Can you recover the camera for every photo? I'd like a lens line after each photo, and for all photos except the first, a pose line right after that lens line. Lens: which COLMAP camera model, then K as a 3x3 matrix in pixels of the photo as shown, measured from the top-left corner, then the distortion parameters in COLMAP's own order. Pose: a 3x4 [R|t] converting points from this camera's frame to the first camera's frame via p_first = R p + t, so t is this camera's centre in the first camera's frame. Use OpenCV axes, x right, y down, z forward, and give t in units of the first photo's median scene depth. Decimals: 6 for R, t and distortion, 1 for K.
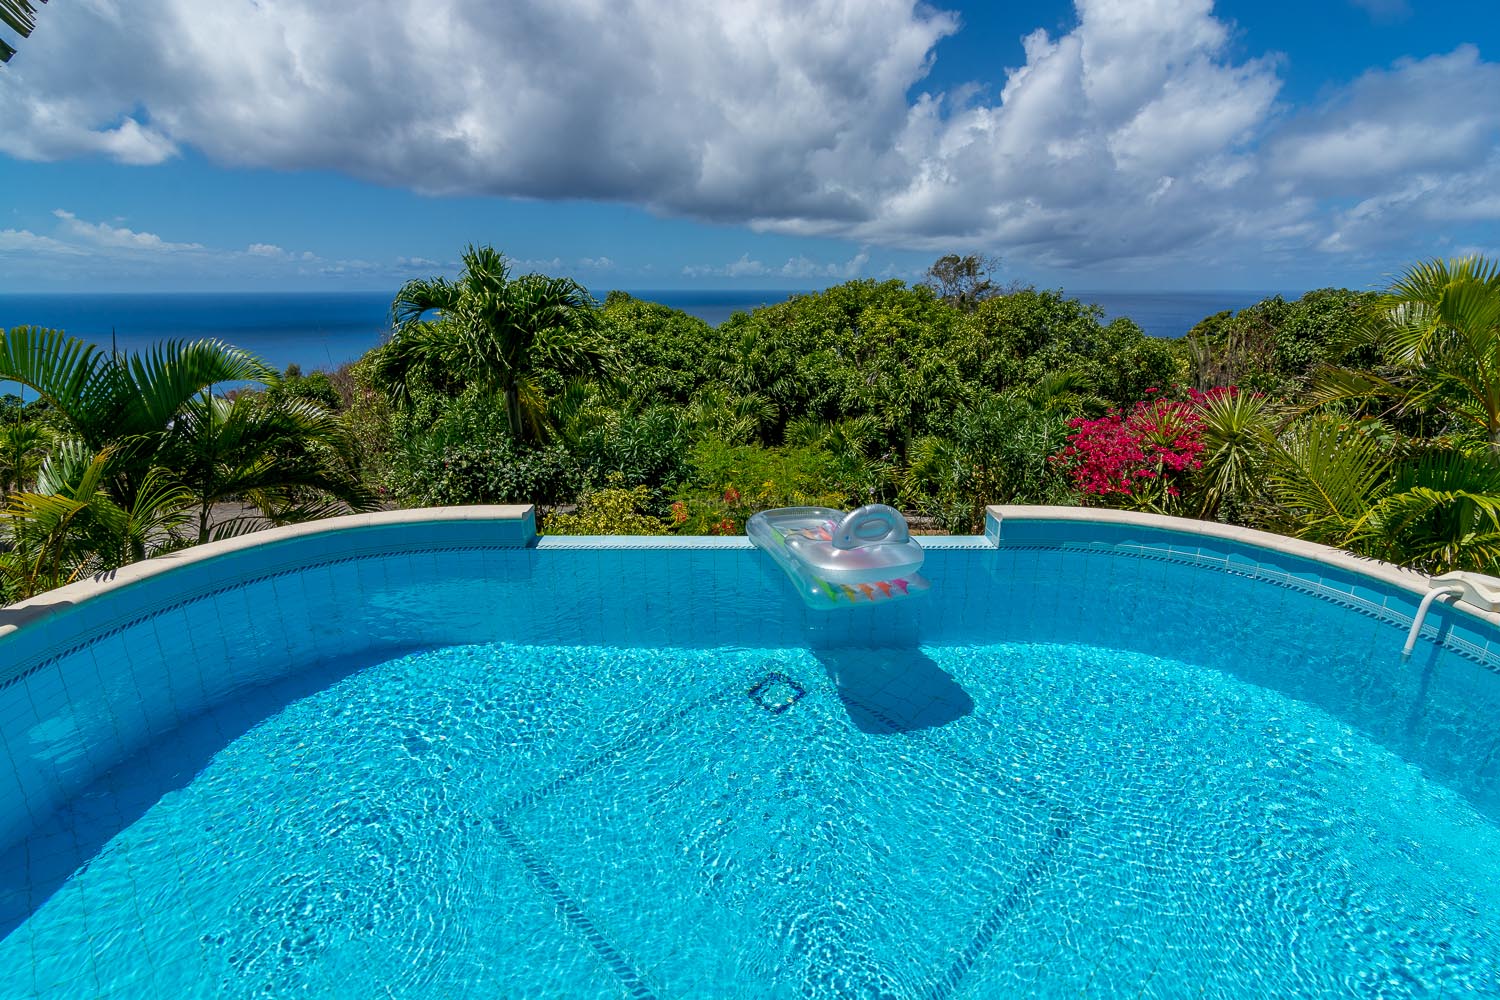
lens RADIAL K [[722.8, 0, 750.0], [0, 722.8, 500.0], [0, 0, 1]] dist [-0.001761, 0.000374]
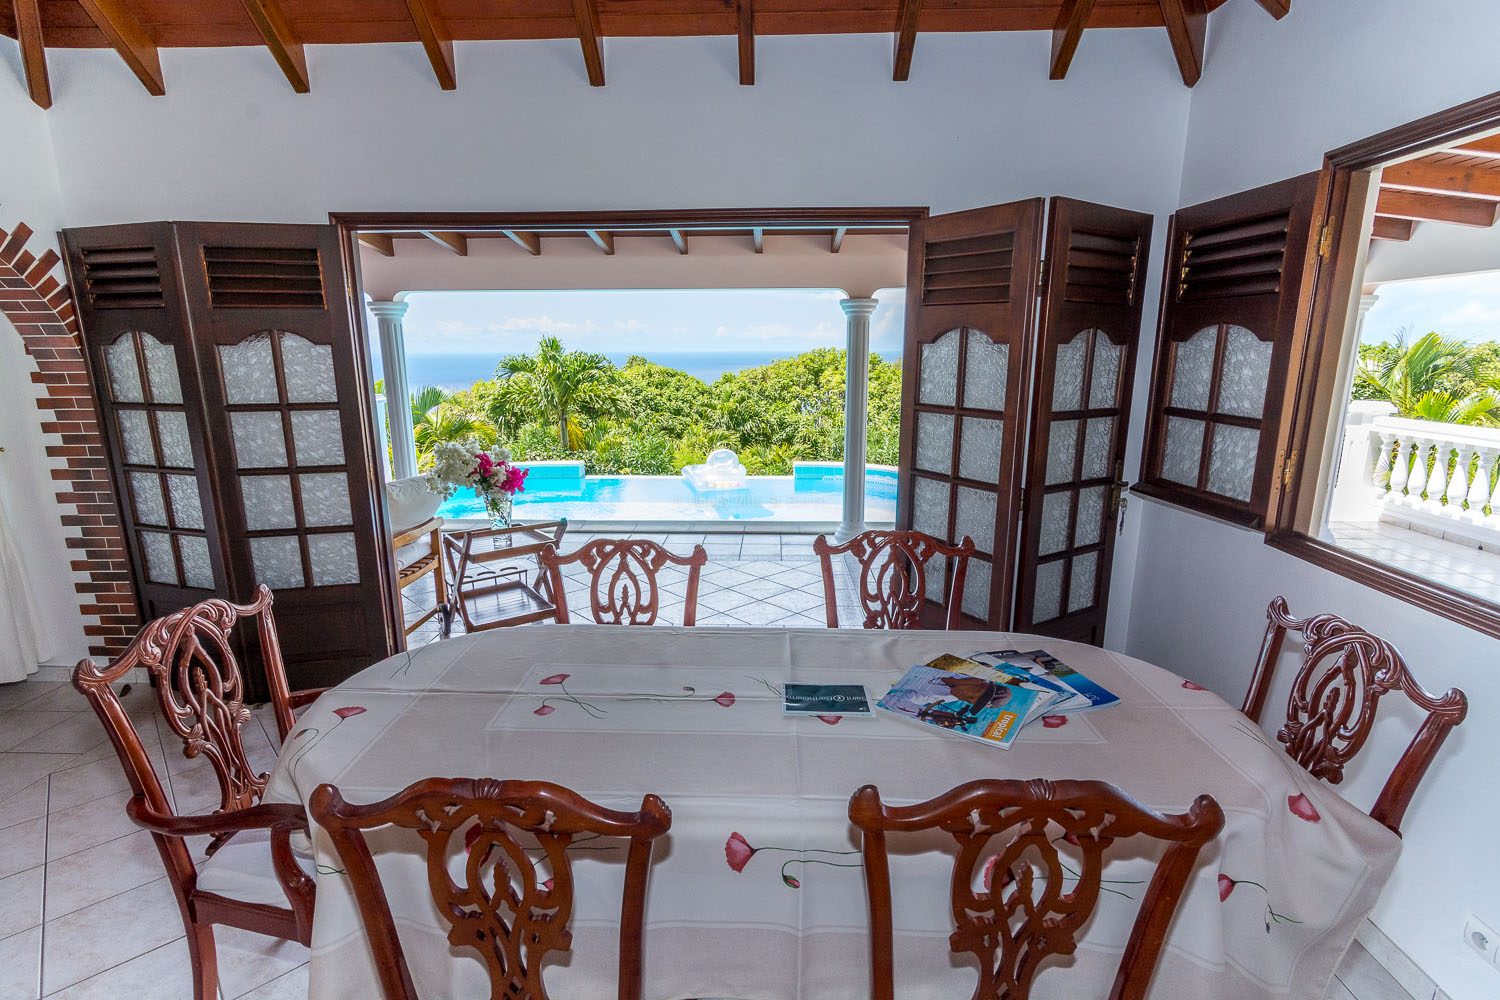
lens RADIAL K [[722.8, 0, 750.0], [0, 722.8, 500.0], [0, 0, 1]] dist [-0.001761, 0.000374]
pose [[0.999608, 0.005357, -0.027472, 0.078399], [-0.007514, 0.996843, -0.079041, 0.087576], [0.026962, 0.079217, 0.996493, -0.343862]]
